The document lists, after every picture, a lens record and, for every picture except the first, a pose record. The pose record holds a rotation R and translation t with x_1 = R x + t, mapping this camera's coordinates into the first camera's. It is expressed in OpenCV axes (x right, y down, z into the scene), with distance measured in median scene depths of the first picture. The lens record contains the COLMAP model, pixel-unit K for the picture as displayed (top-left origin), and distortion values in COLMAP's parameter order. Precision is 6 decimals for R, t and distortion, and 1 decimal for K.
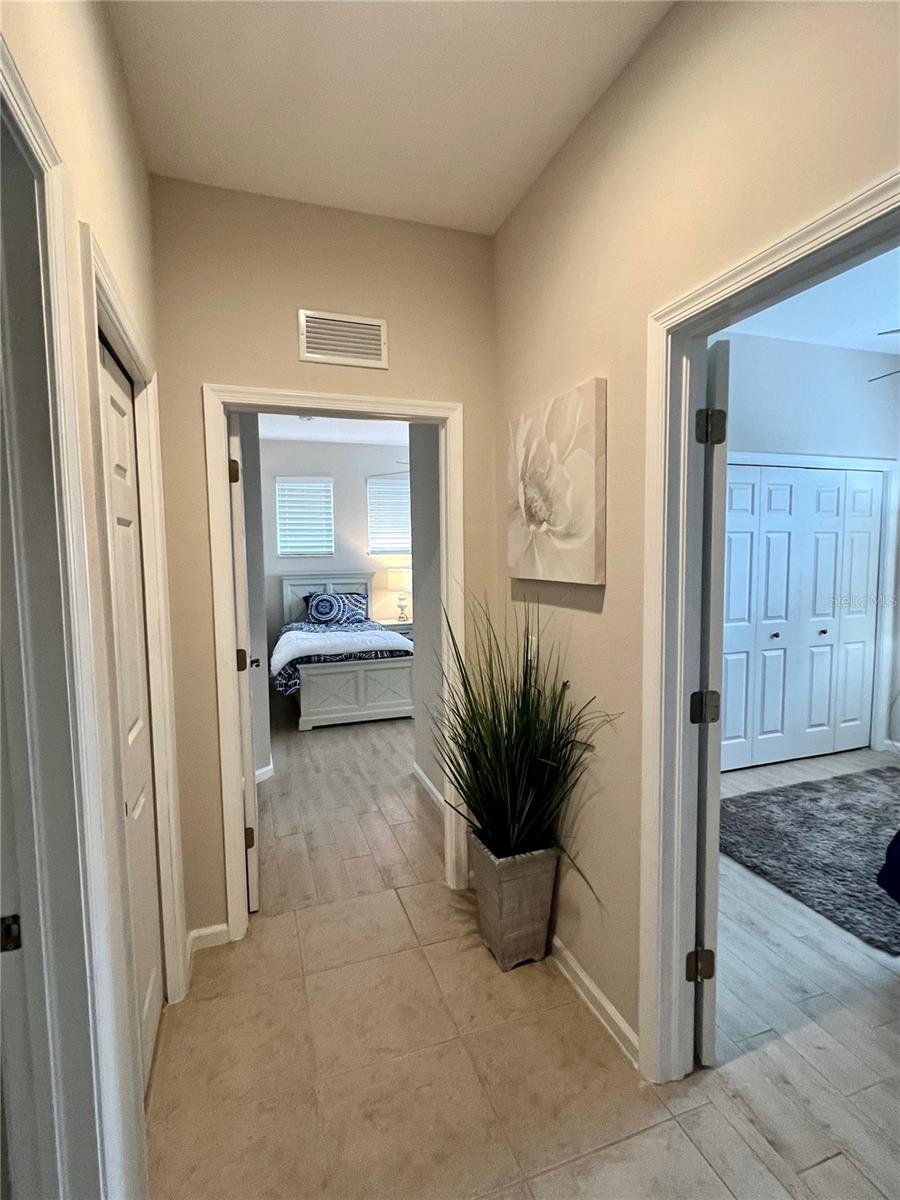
lens RADIAL K [[578.6, 0, 451.0], [0, 578.6, 596.9], [0, 0, 1]] dist [-0.001866, 0.000951]
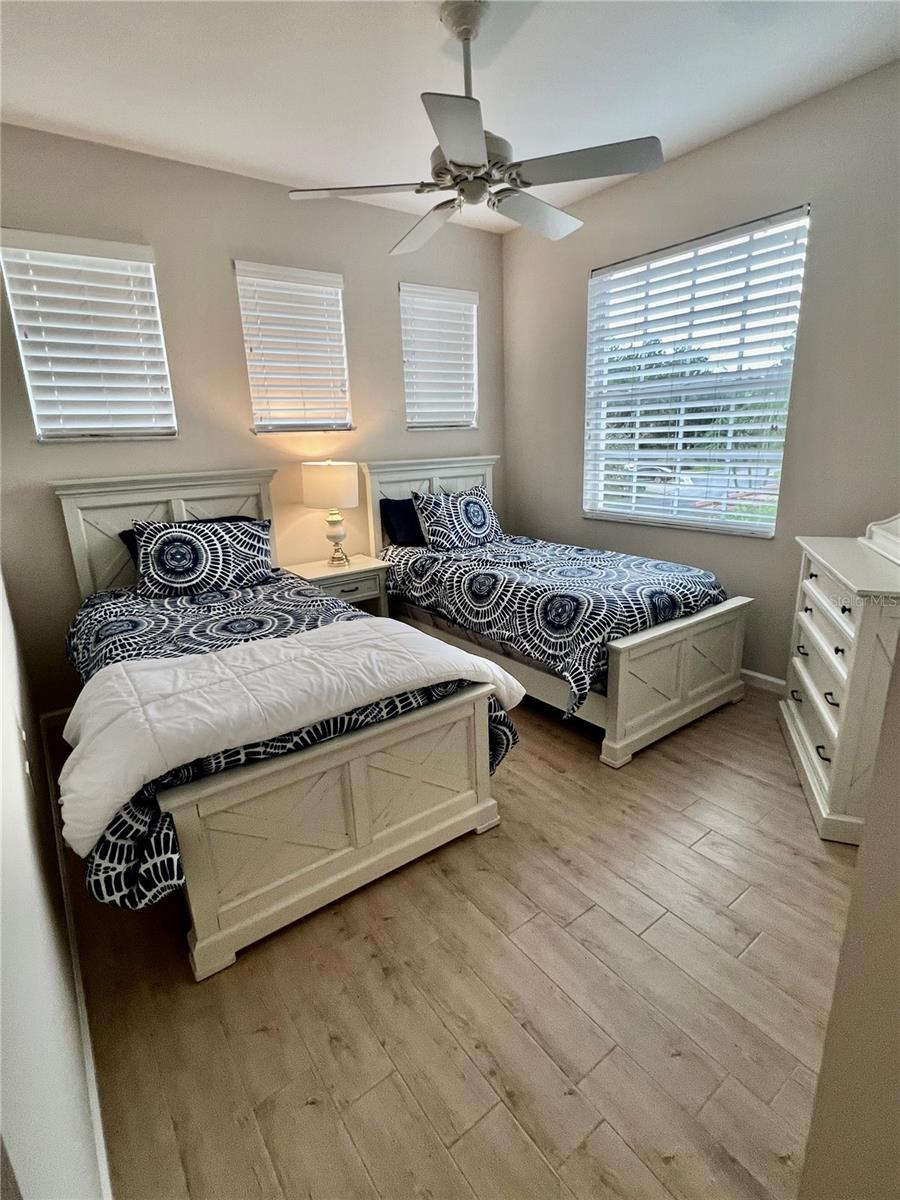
lens RADIAL K [[578.6, 0, 447.0], [0, 578.6, 604.2], [0, 0, 1]] dist [-0.001866, 0.000951]
pose [[0.957110, -0.100439, 0.271757, -0.245838], [0.044951, 0.978108, 0.203186, -0.045126], [-0.286215, -0.182256, 0.940672, 0.872952]]
